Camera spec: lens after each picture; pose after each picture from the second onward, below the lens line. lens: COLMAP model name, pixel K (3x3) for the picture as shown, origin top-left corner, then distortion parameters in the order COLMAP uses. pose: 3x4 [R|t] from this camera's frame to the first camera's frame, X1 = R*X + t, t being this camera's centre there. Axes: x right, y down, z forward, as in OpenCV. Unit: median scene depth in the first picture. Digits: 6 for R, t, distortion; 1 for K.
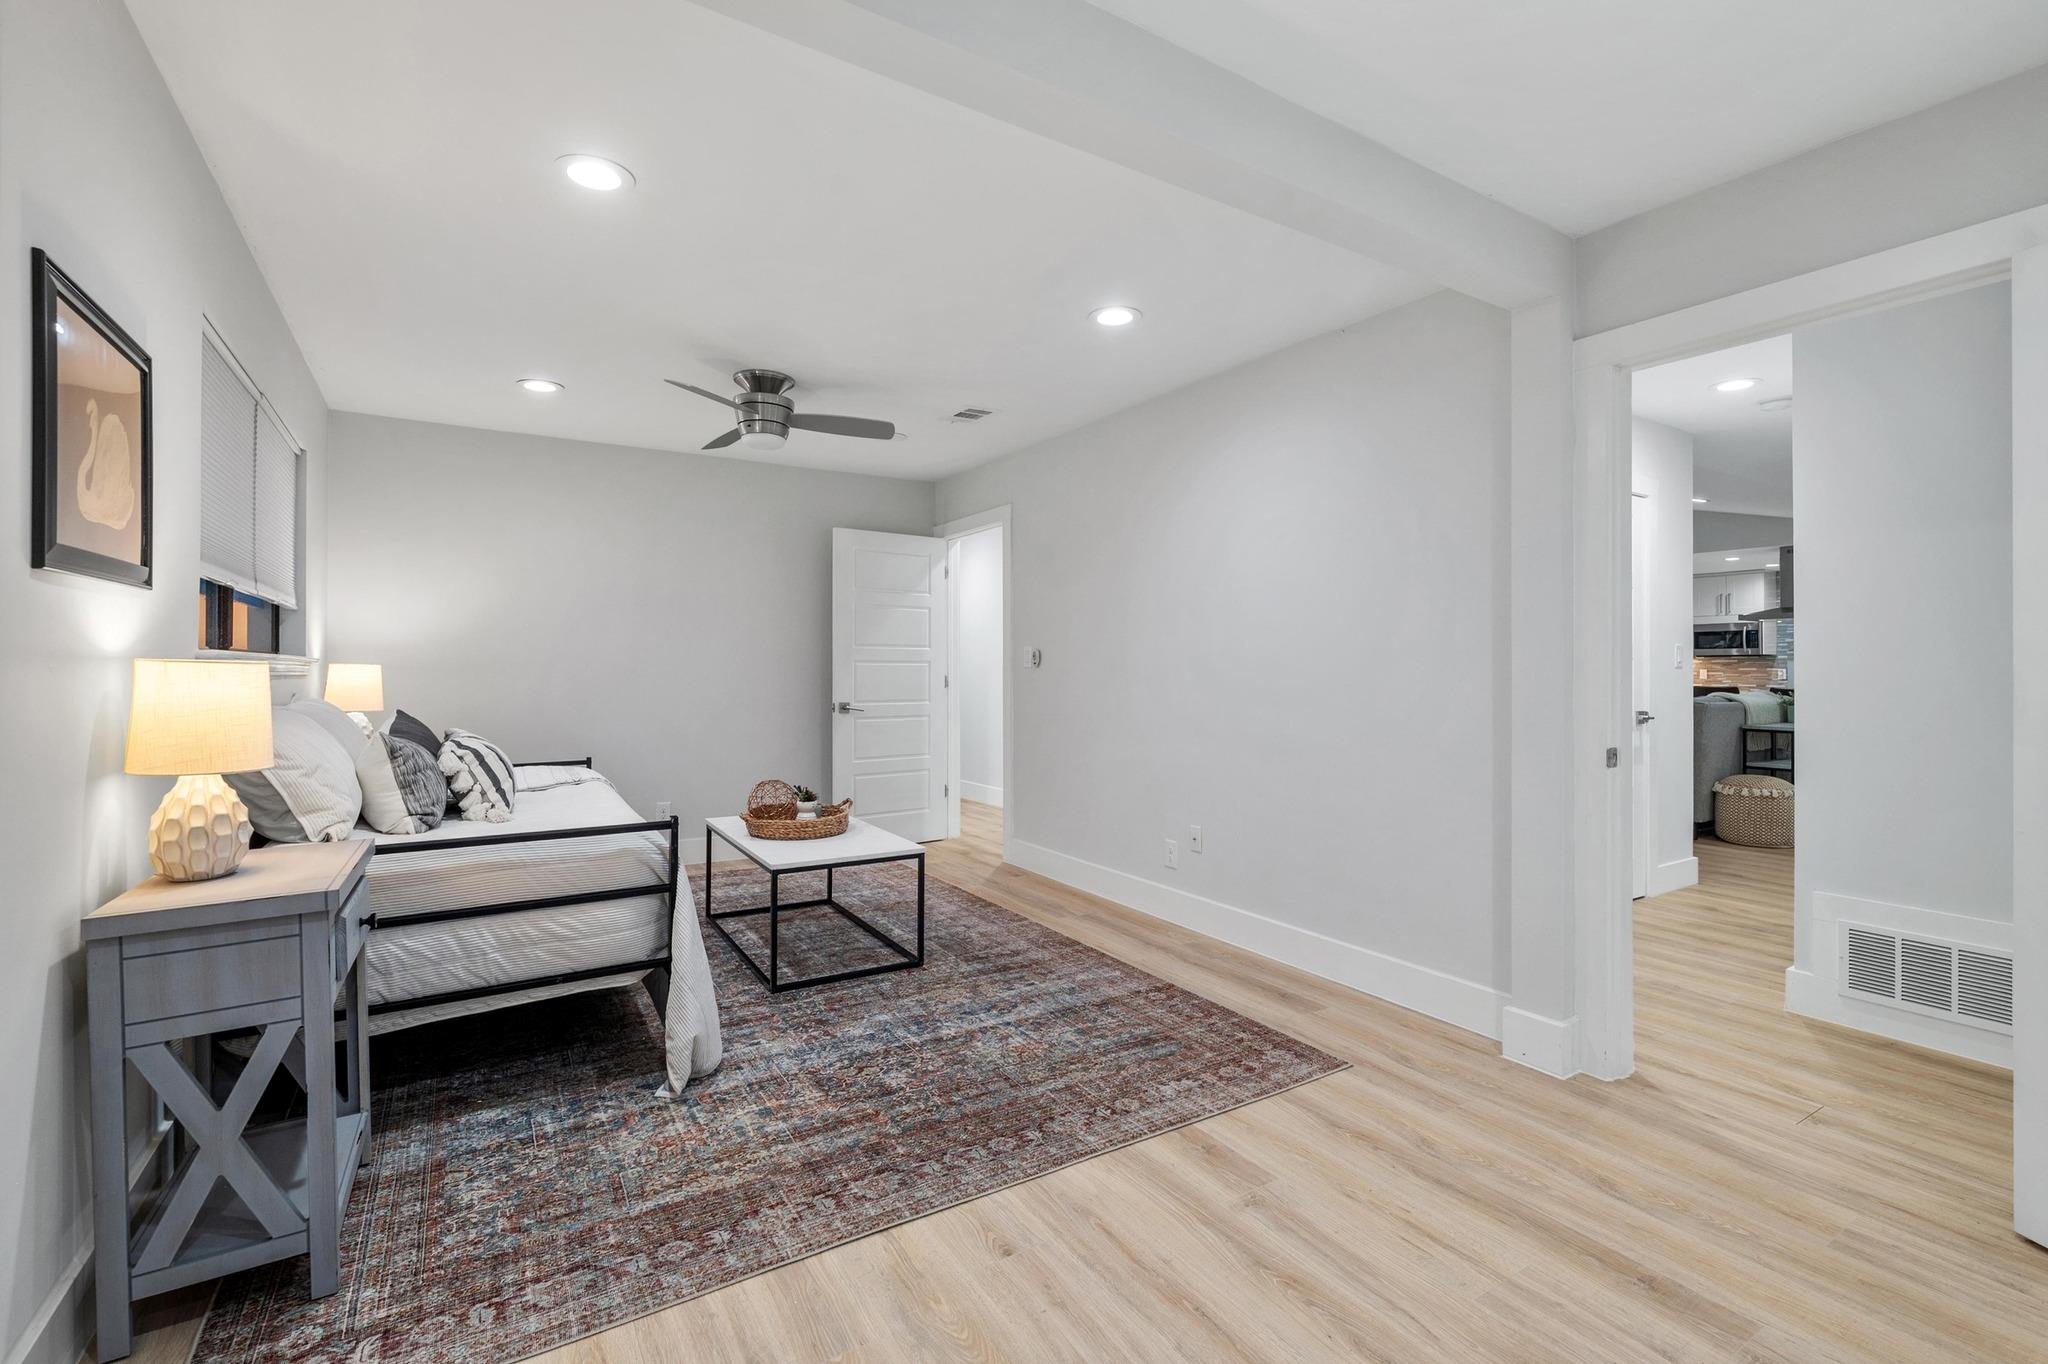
lens RADIAL K [[872.5, 0, 1028.2], [0, 872.5, 674.3], [0, 0, 1]] dist [-0.000768, -0.000079]
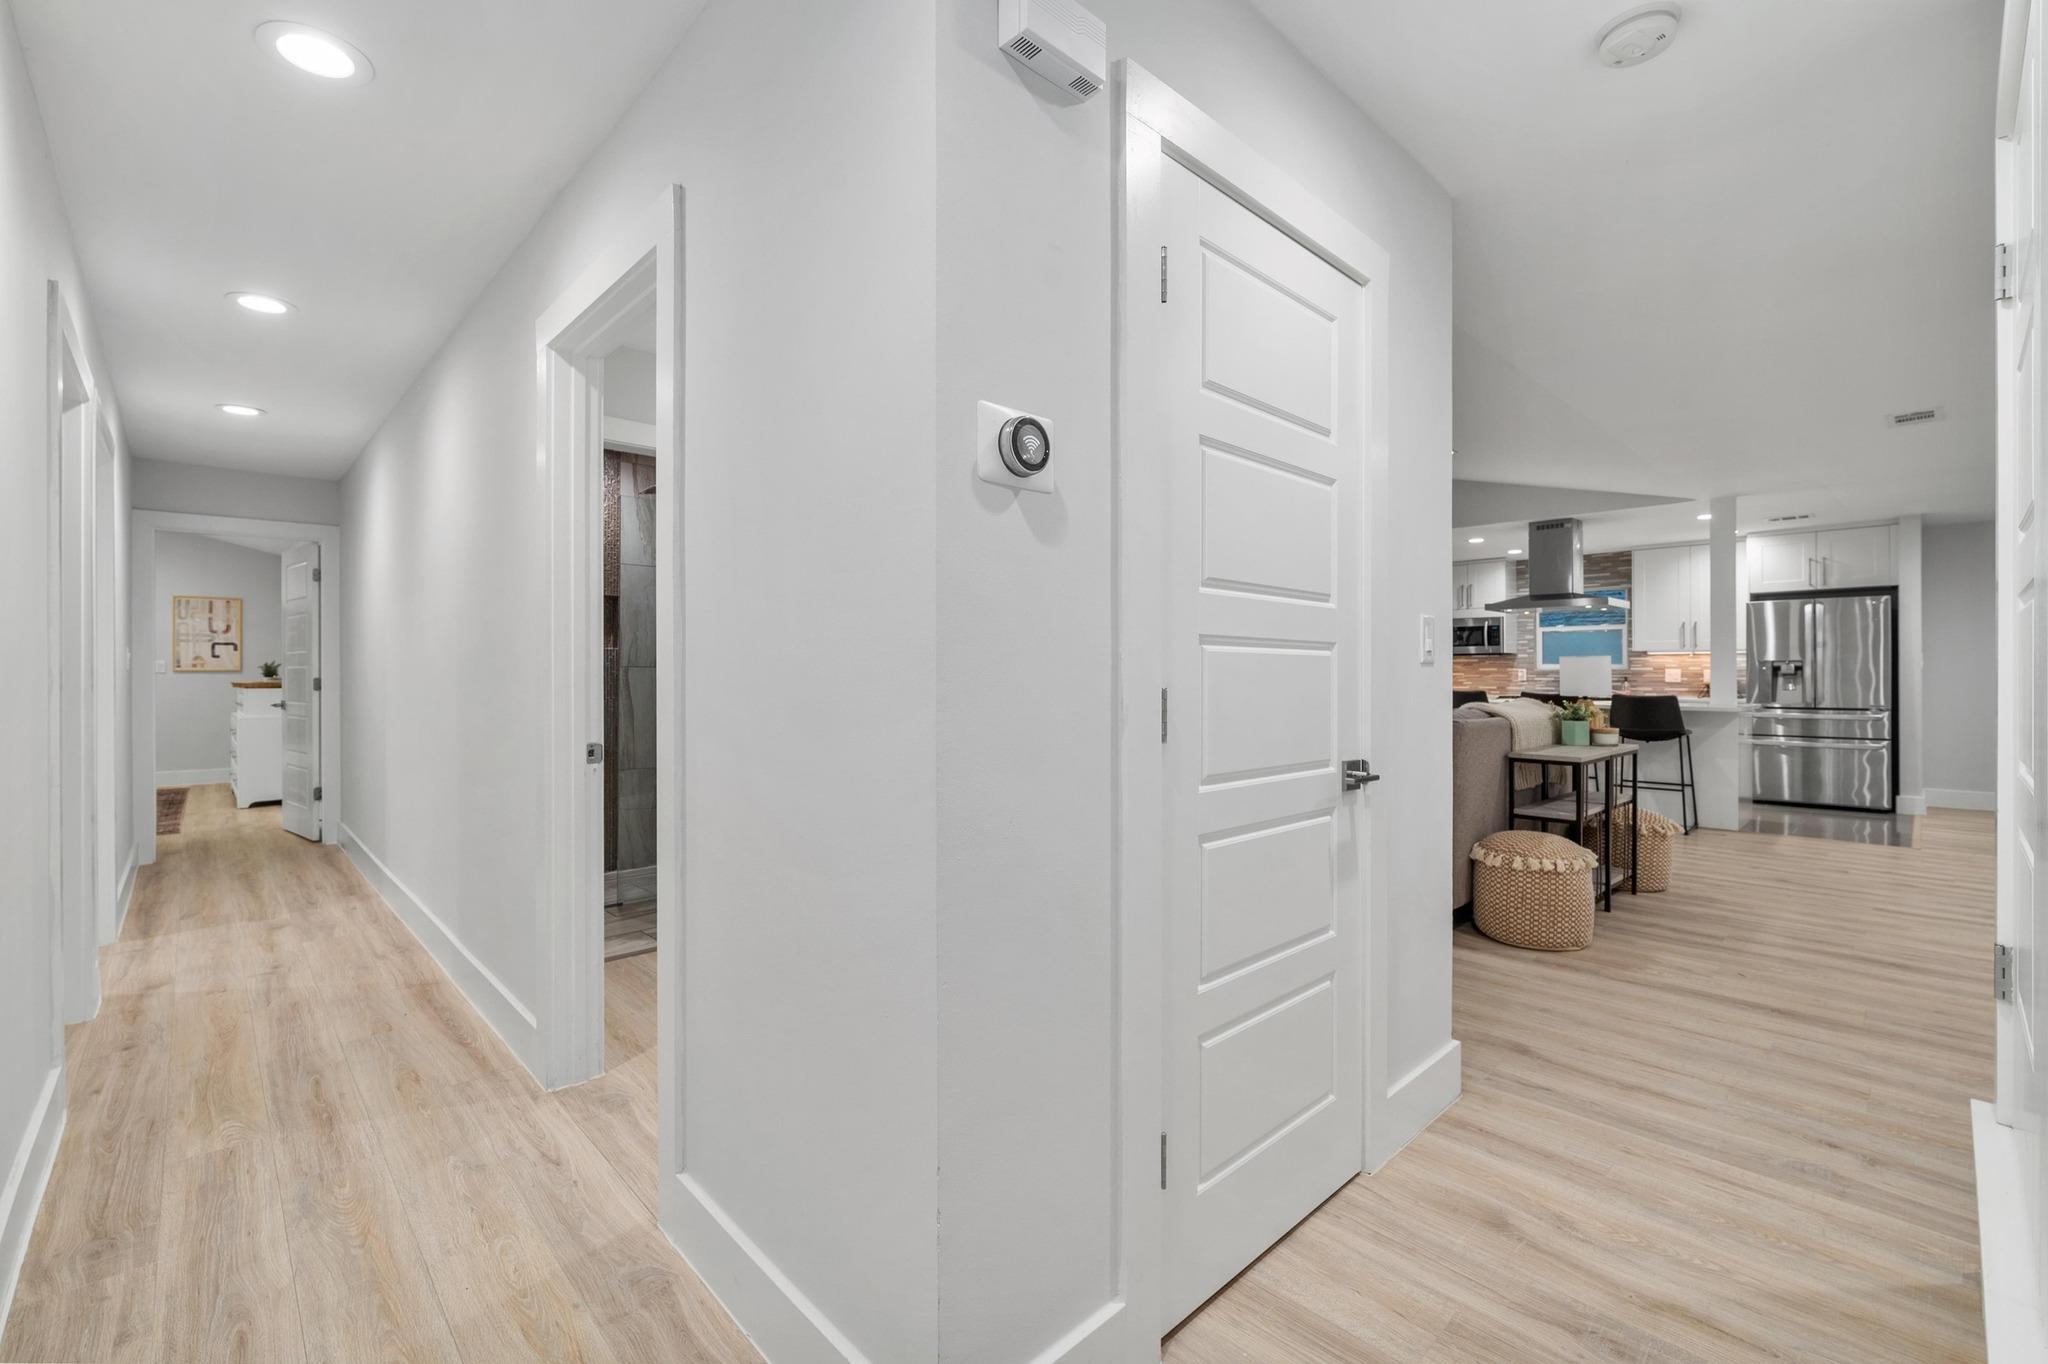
lens RADIAL K [[872.5, 0, 1020.9], [0, 872.5, 680.3], [0, 0, 1]] dist [-0.000768, -0.000079]
pose [[0.977241, -0.006470, 0.212033, 0.312927], [0.006060, 0.999978, 0.002583, -0.000599], [-0.212045, -0.001239, 0.977259, 0.424947]]
